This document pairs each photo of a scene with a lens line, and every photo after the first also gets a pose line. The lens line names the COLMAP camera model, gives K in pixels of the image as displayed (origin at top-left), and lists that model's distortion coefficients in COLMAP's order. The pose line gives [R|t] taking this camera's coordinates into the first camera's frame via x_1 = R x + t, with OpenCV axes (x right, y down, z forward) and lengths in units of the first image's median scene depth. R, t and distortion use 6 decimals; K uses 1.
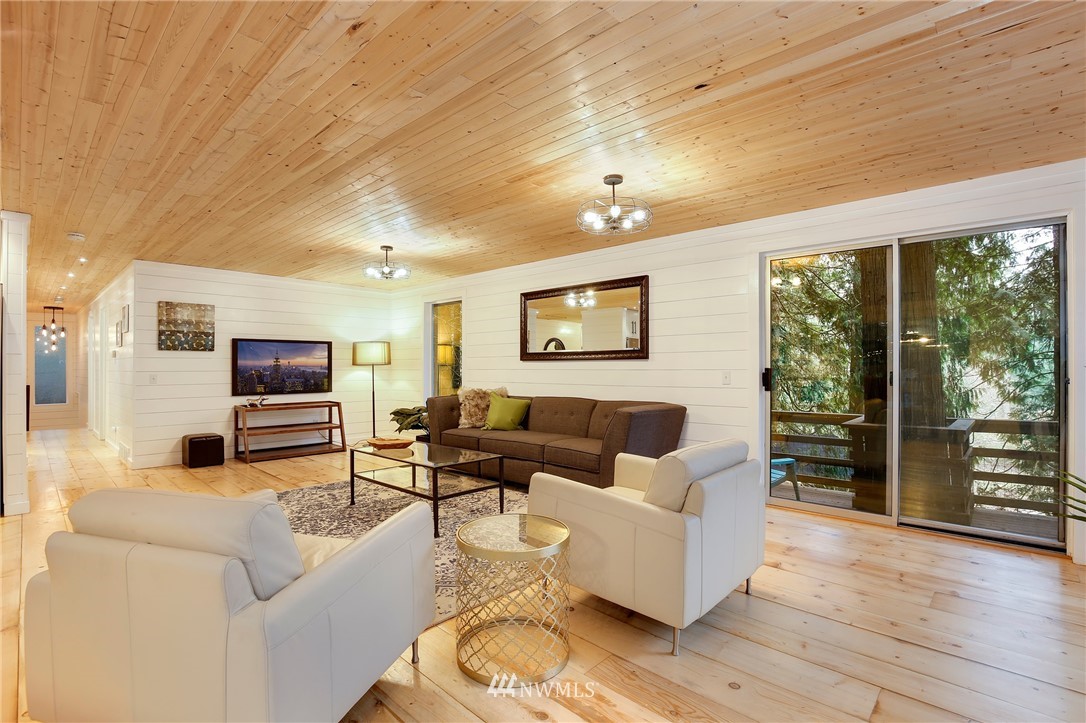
lens RADIAL K [[505.1, 0, 546.2], [0, 505.1, 364.8], [0, 0, 1]] dist [-0.032501, 0.003165]
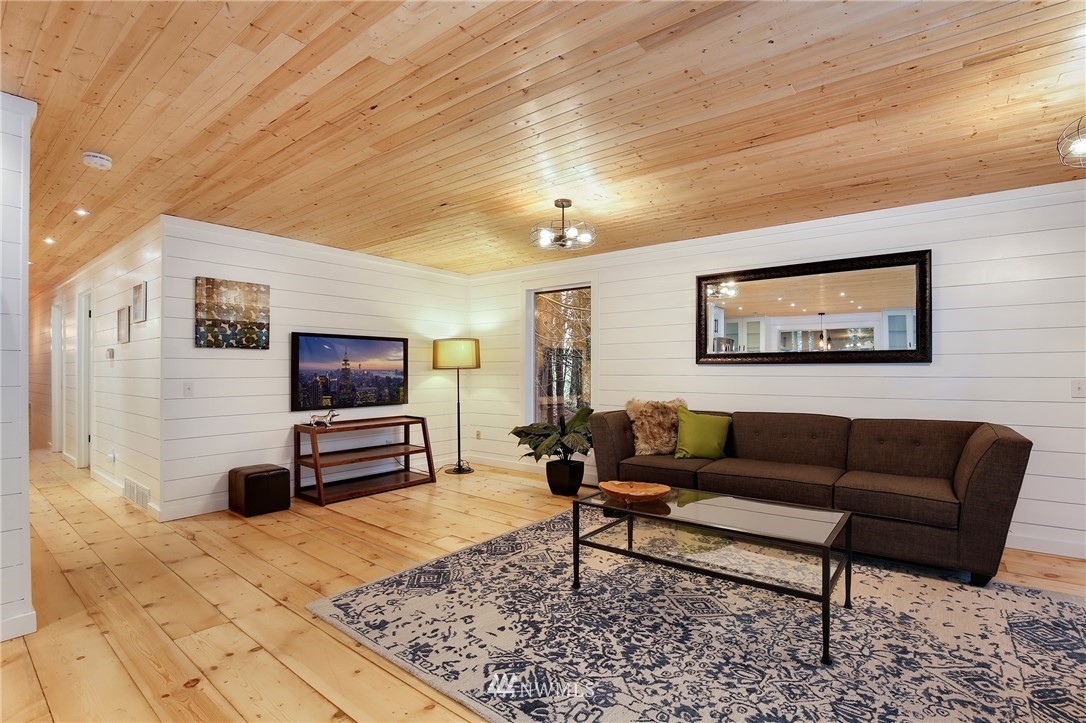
lens RADIAL K [[505.1, 0, 547.8], [0, 505.1, 369.8], [0, 0, 1]] dist [-0.032501, 0.003165]
pose [[0.996353, 0.001815, 0.085302, -0.342721], [-0.002164, 0.999990, 0.003998, -0.001980], [-0.085294, -0.004168, 0.996347, 0.258963]]
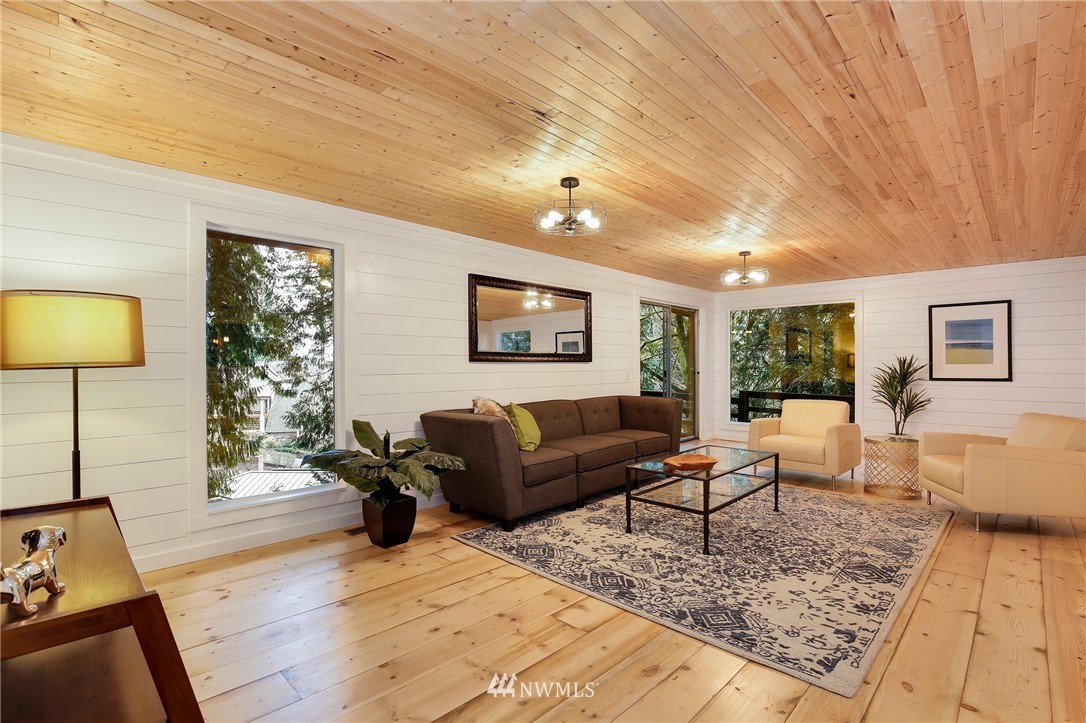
lens RADIAL K [[505.1, 0, 545.8], [0, 505.1, 363.8], [0, 0, 1]] dist [-0.032501, 0.003165]
pose [[0.020052, 0.004950, 0.999787, -0.817771], [-0.000061, 0.999988, -0.004950, -0.000806], [-0.999799, 0.000038, 0.020052, 0.877509]]
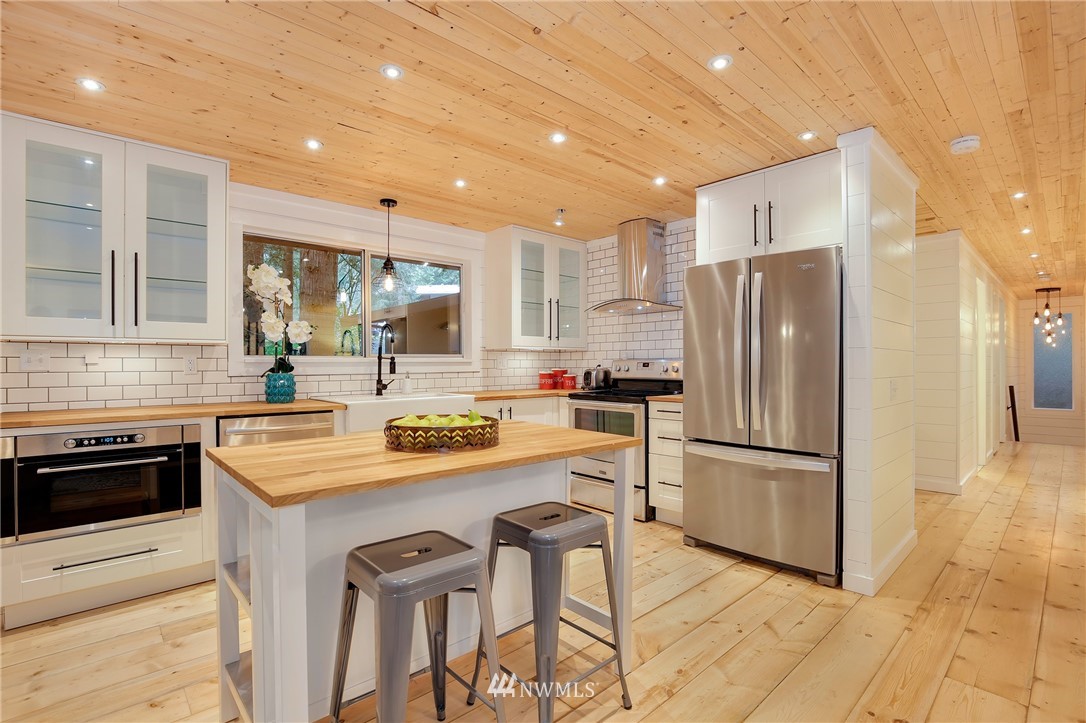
lens RADIAL K [[505.1, 0, 547.9], [0, 505.1, 364.6], [0, 0, 1]] dist [-0.032501, 0.003165]
pose [[-0.071604, 0.002111, -0.997431, -0.256467], [0.007830, 0.999968, 0.001554, -0.002175], [0.997402, -0.007698, -0.071618, 0.414711]]
